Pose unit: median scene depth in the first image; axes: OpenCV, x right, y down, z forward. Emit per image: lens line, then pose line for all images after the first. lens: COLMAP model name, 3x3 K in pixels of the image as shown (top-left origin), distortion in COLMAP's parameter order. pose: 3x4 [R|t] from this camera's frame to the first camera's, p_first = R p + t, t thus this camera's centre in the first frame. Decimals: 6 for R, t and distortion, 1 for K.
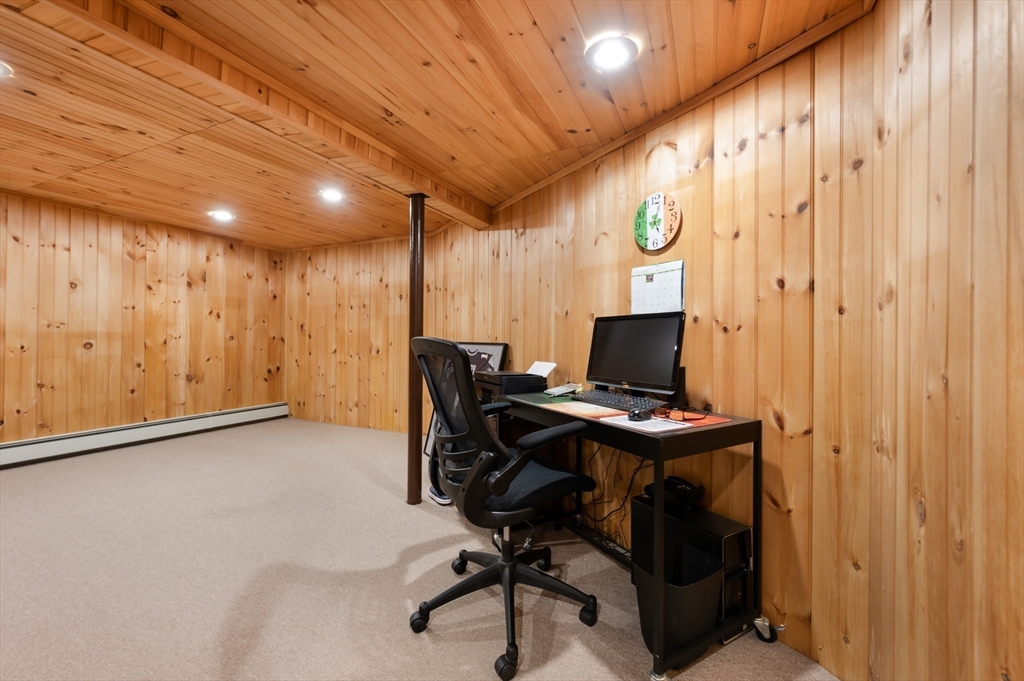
lens RADIAL K [[412.8, 0, 516.2], [0, 412.8, 336.1], [0, 0, 1]] dist [-0.000002, 0.000074]
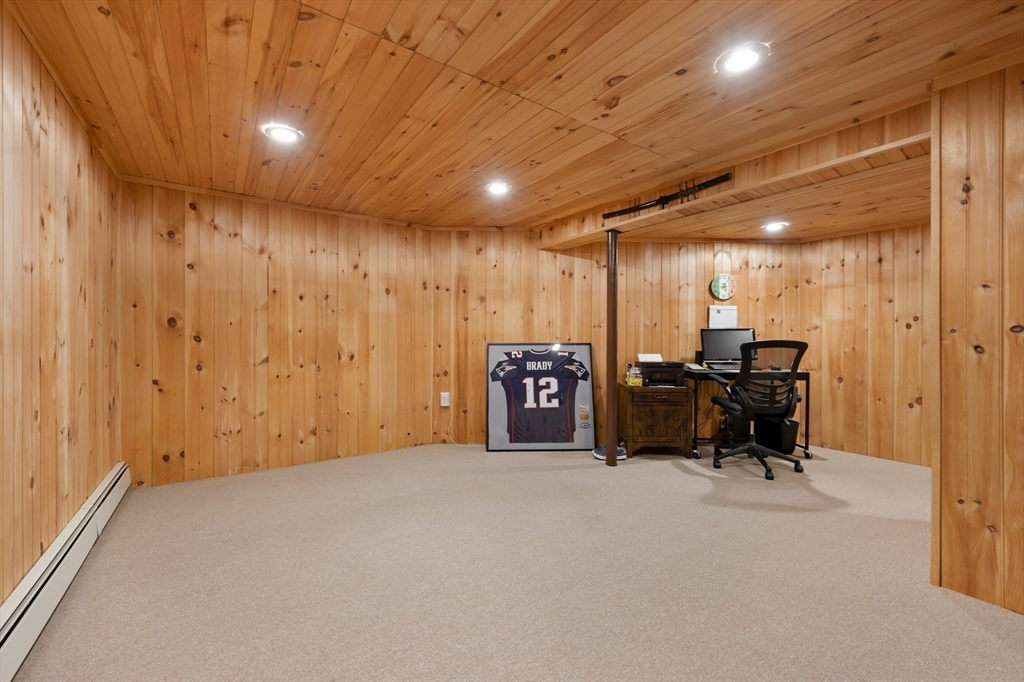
lens RADIAL K [[412.8, 0, 510.1], [0, 412.8, 339.9], [0, 0, 1]] dist [-0.000002, 0.000074]
pose [[0.510630, -0.010865, 0.859732, -0.863335], [-0.002805, 0.999894, 0.014303, -0.007908], [-0.859796, -0.009715, 0.510546, 0.342649]]
